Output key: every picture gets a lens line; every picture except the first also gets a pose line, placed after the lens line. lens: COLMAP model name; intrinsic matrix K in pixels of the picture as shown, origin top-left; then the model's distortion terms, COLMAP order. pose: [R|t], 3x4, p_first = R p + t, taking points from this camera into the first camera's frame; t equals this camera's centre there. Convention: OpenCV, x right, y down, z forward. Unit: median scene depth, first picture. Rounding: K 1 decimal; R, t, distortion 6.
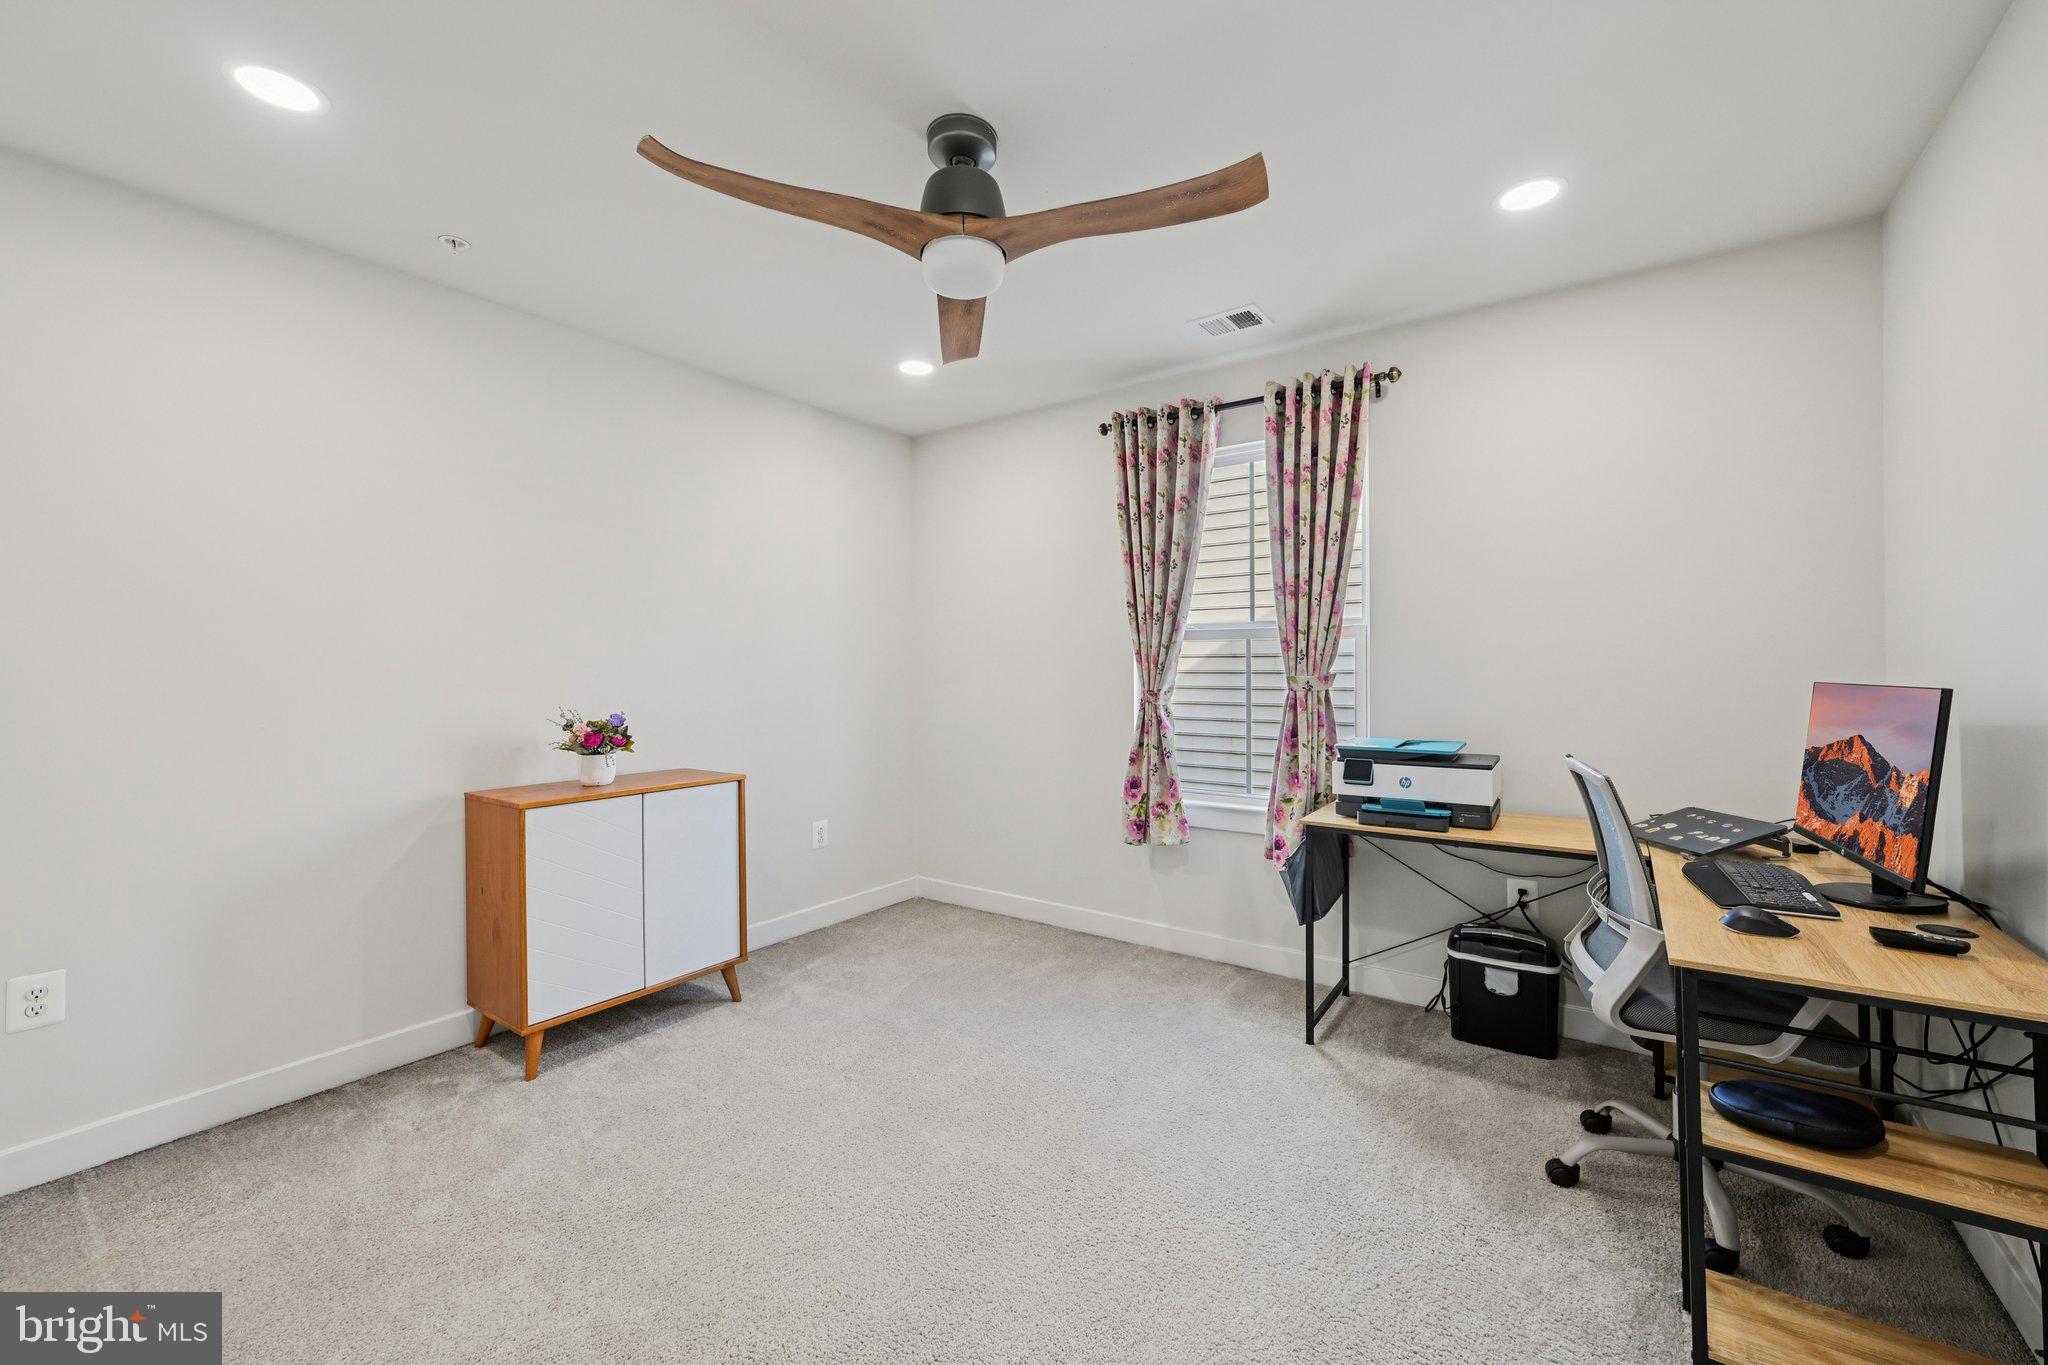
lens RADIAL K [[811.1, 0, 1023.4], [0, 811.1, 665.4], [0, 0, 1]] dist [0.003754, 0.000328]
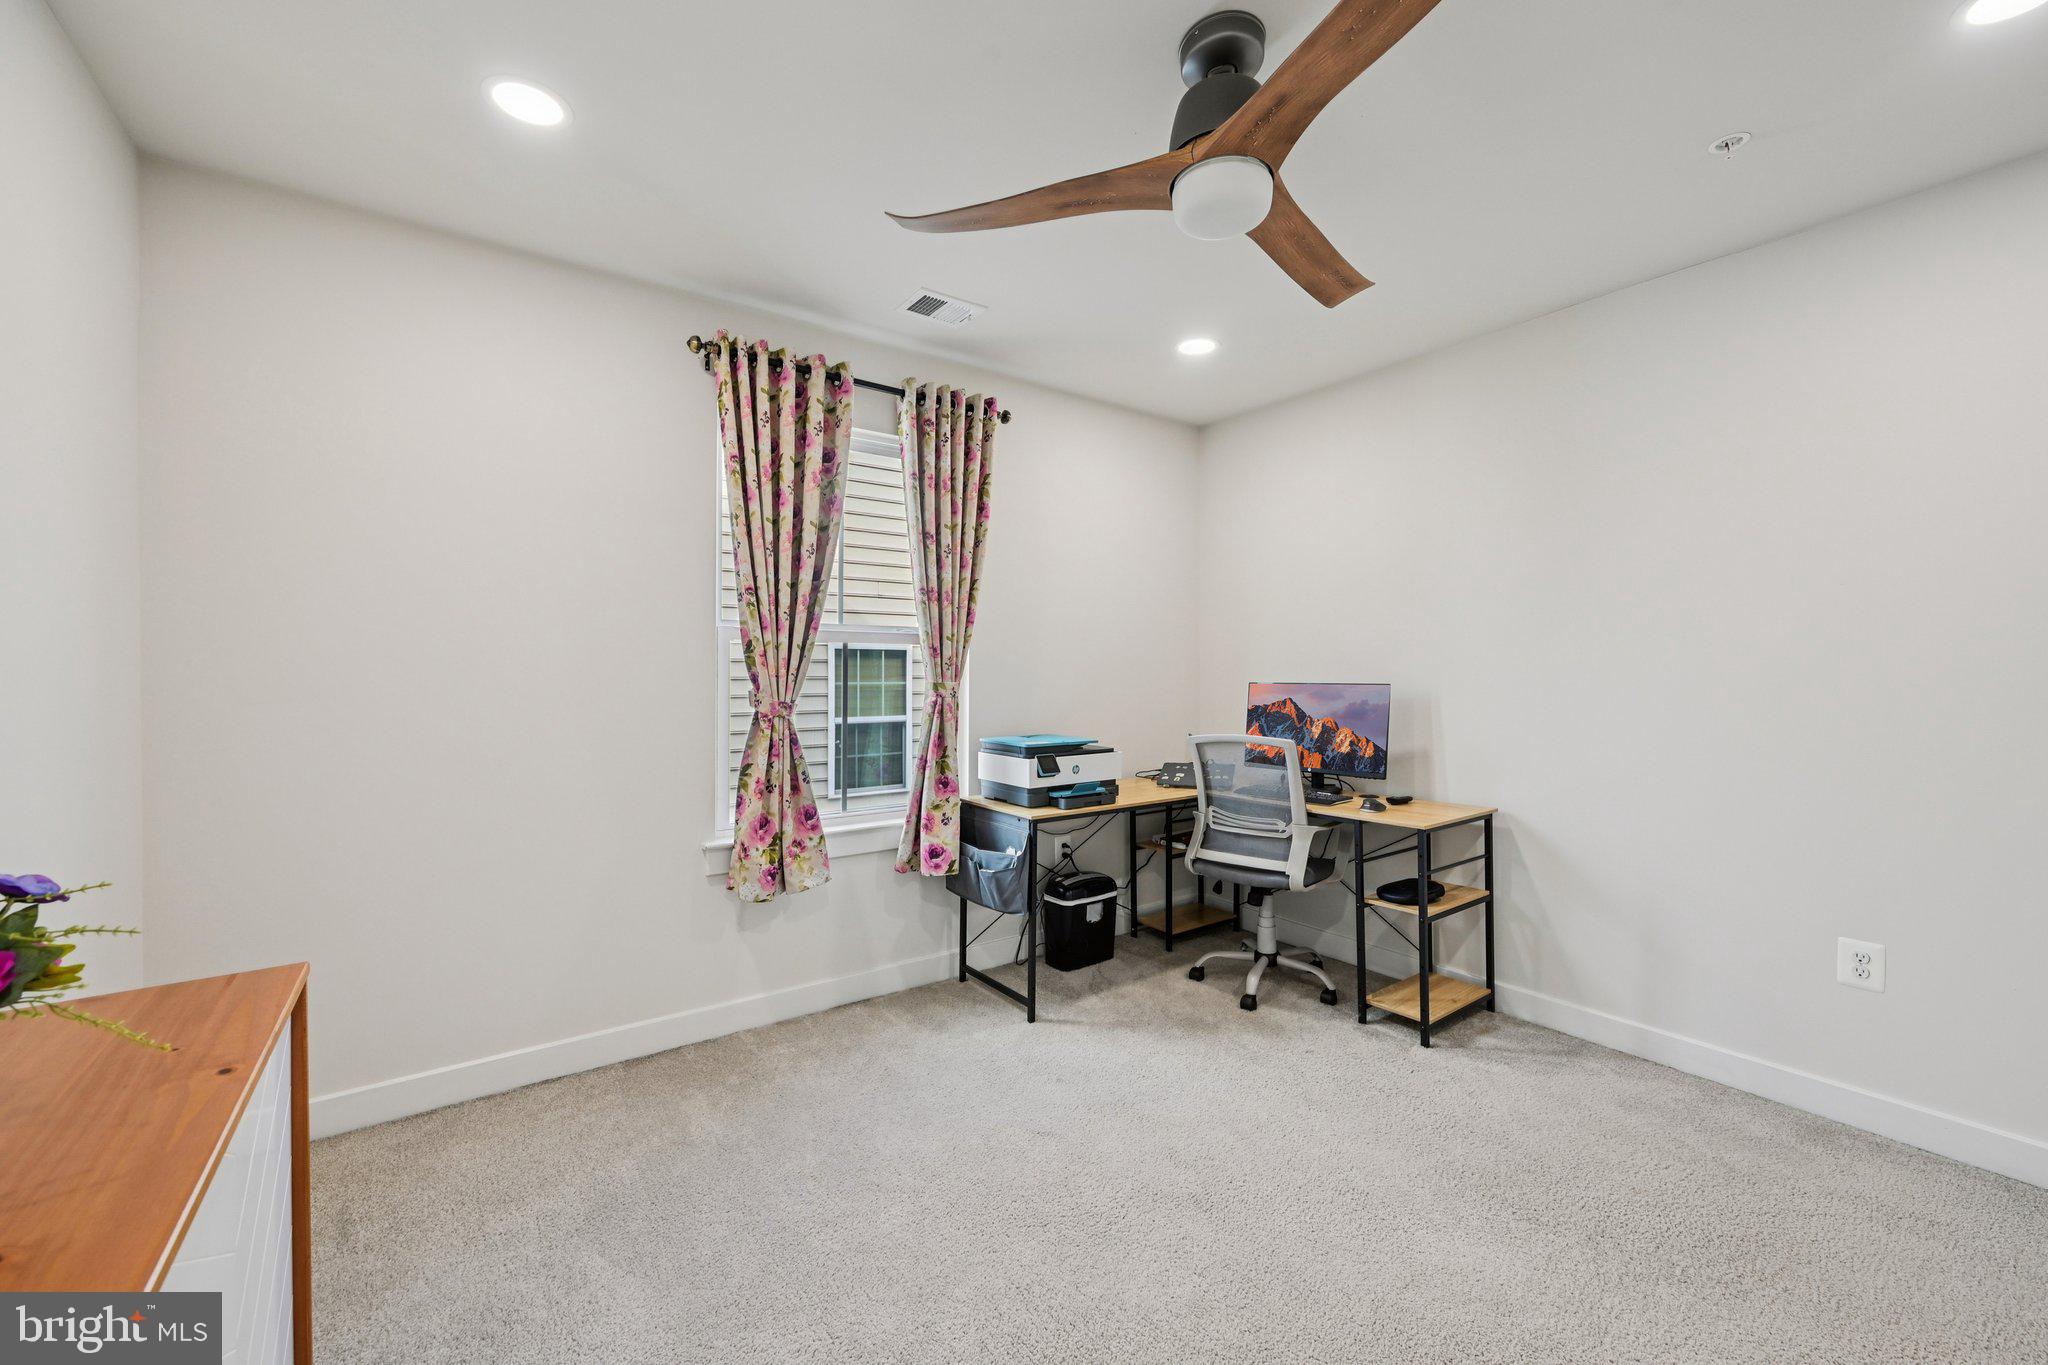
lens RADIAL K [[811.1, 0, 1021.1], [0, 811.1, 686.3], [0, 0, 1]] dist [0.003754, 0.000328]
pose [[0.326178, -0.007306, 0.945280, -0.570475], [0.002894, 0.999973, 0.006730, 0.011023], [-0.945304, 0.000540, 0.326191, 0.564099]]
